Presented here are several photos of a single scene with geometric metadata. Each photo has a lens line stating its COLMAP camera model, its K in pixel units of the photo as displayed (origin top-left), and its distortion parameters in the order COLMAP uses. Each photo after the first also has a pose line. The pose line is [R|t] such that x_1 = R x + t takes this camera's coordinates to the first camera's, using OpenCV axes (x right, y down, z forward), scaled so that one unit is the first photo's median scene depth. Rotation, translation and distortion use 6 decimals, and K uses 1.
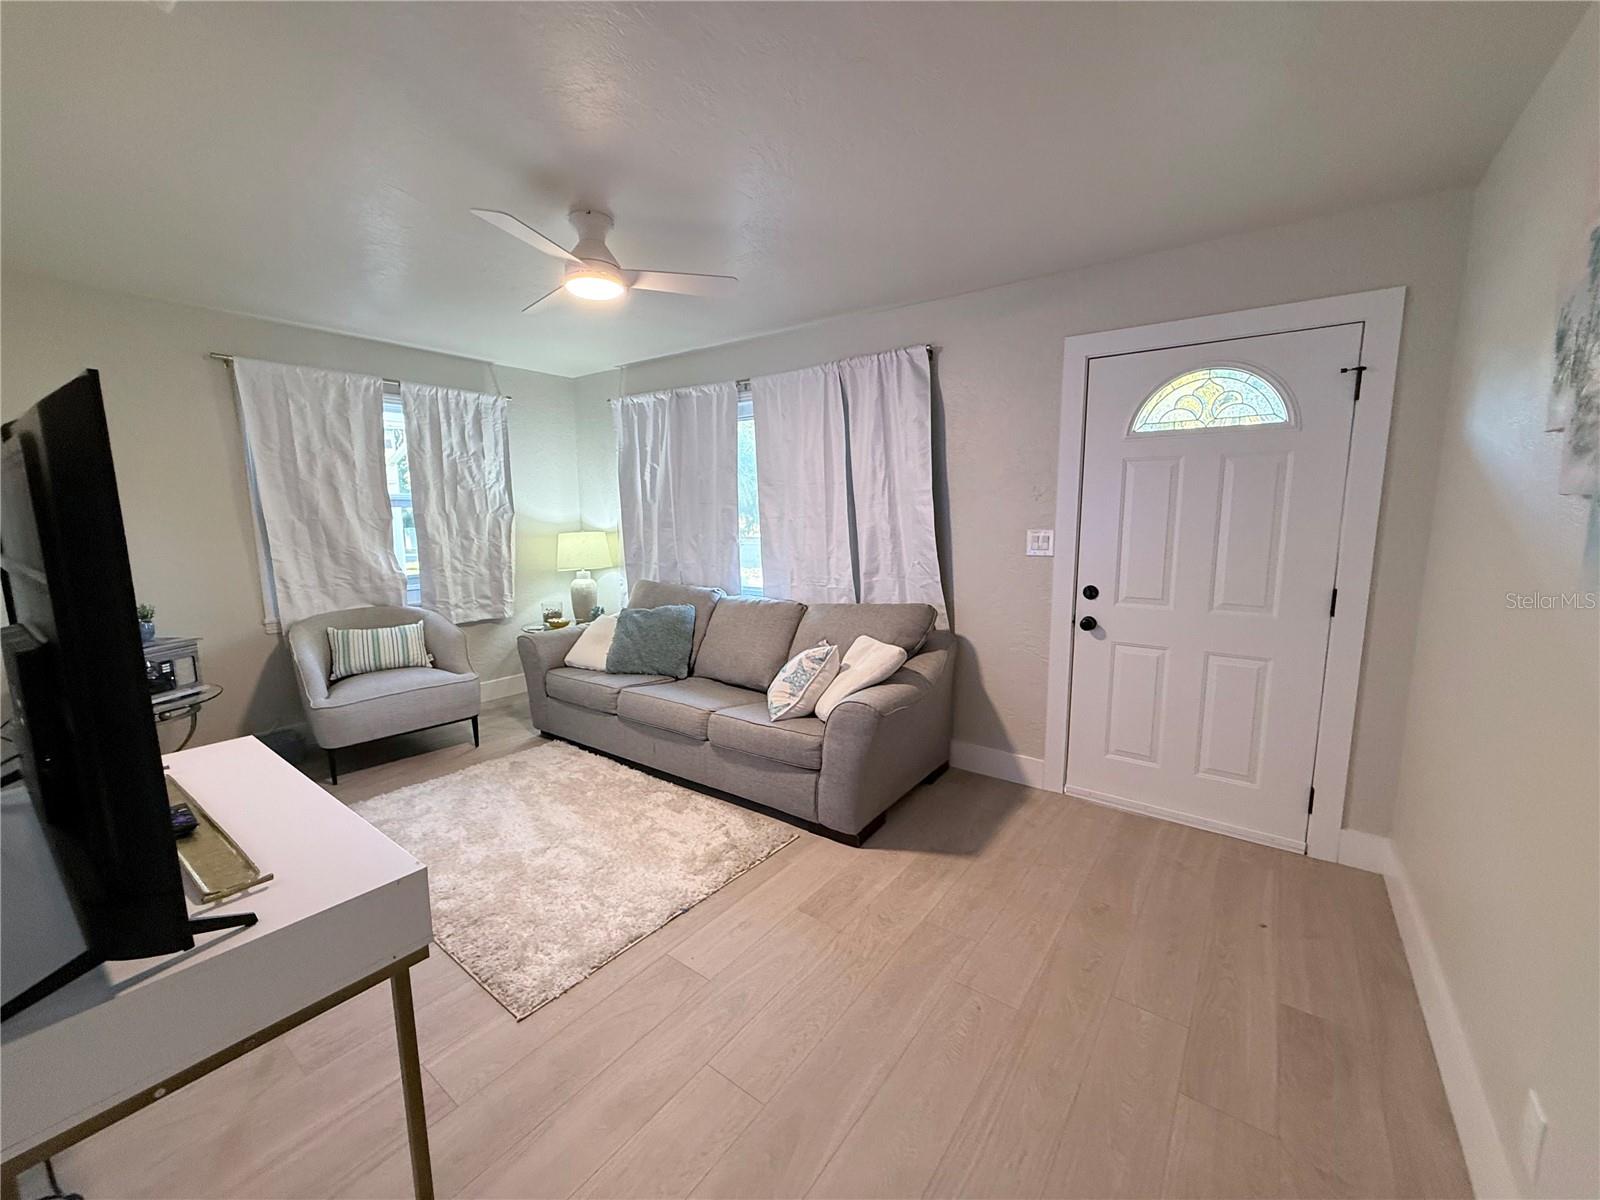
lens RADIAL K [[639.8, 0, 794.6], [0, 639.8, 599.9], [0, 0, 1]] dist [-0.001176, 0.000197]
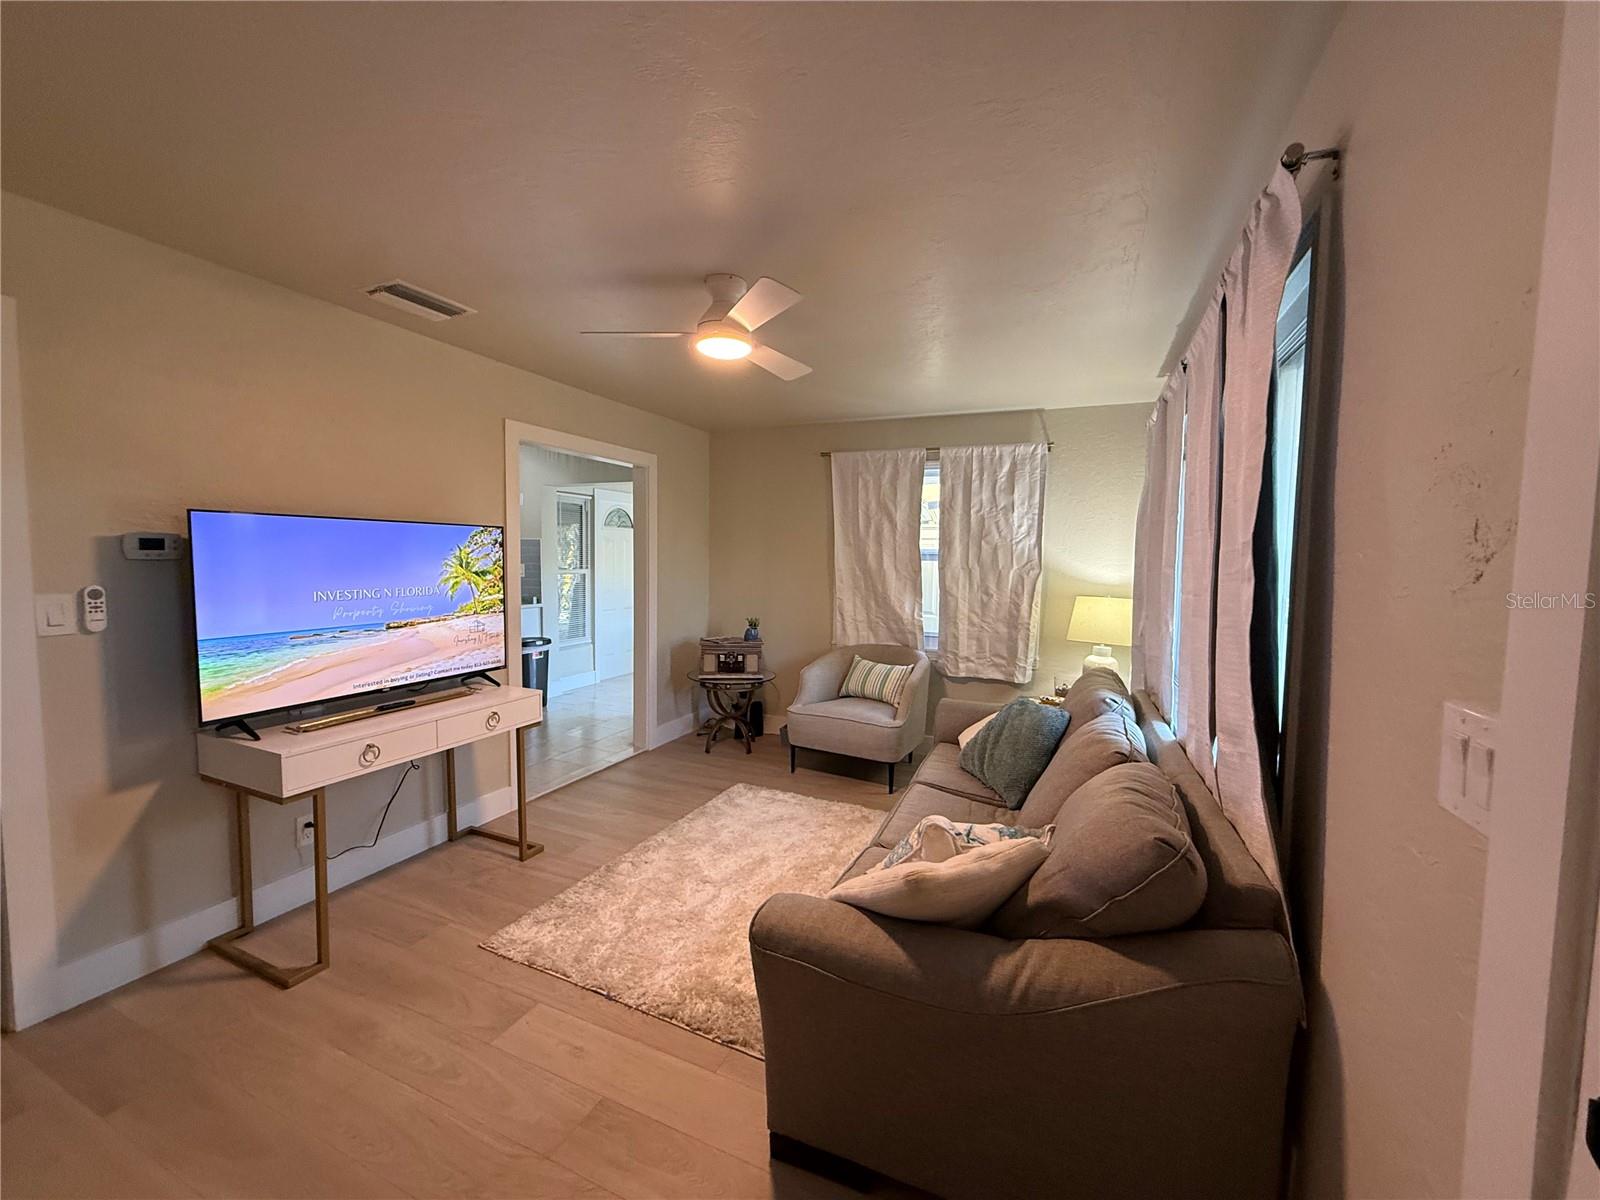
lens RADIAL K [[639.8, 0, 795.1], [0, 639.8, 596.4], [0, 0, 1]] dist [-0.001176, 0.000197]
pose [[0.220709, 0.070644, -0.972778, 0.400213], [-0.157388, 0.986882, 0.035959, -0.085271], [0.962557, 0.145167, 0.228933, 0.518416]]
